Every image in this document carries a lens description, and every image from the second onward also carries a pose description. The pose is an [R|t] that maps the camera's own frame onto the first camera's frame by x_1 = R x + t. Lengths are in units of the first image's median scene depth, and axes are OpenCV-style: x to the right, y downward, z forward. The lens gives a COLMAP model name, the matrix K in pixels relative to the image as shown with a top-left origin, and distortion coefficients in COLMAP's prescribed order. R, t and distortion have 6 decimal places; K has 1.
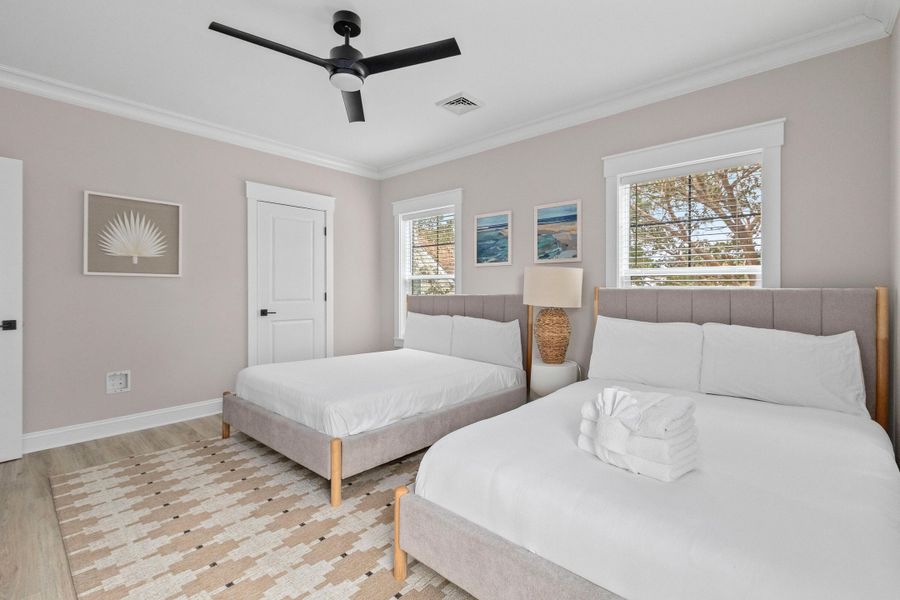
lens RADIAL K [[396.7, 0, 447.8], [0, 396.7, 298.9], [0, 0, 1]] dist [0.002145, 0.000992]
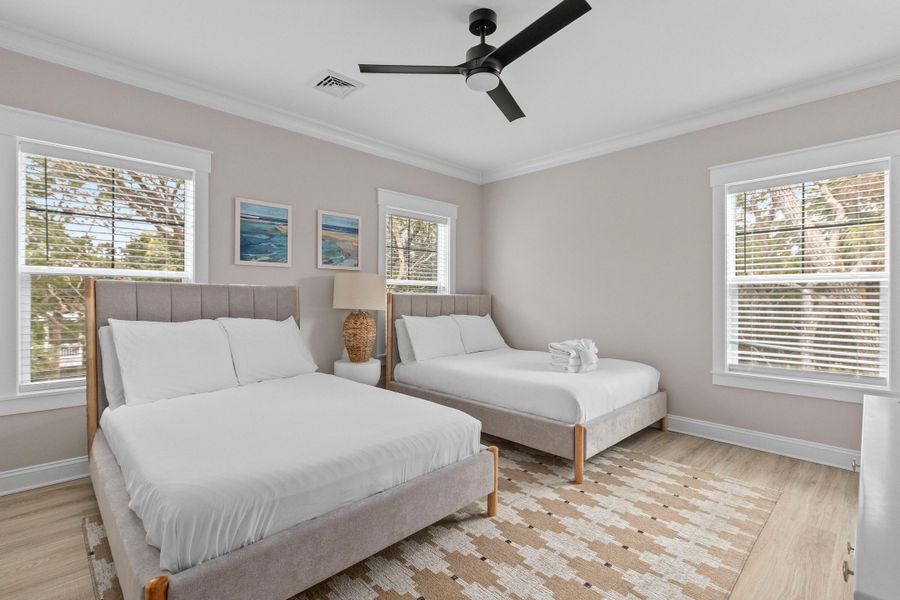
lens RADIAL K [[408.8, 0, 450.0], [0, 408.8, 300.0], [0, 0, 1]] dist [0.000749, 0.000099]
pose [[0.087646, -0.007052, 0.996127, -0.769185], [0.027574, 0.999609, 0.004651, -0.006723], [-0.995770, 0.027060, 0.087806, 0.601190]]
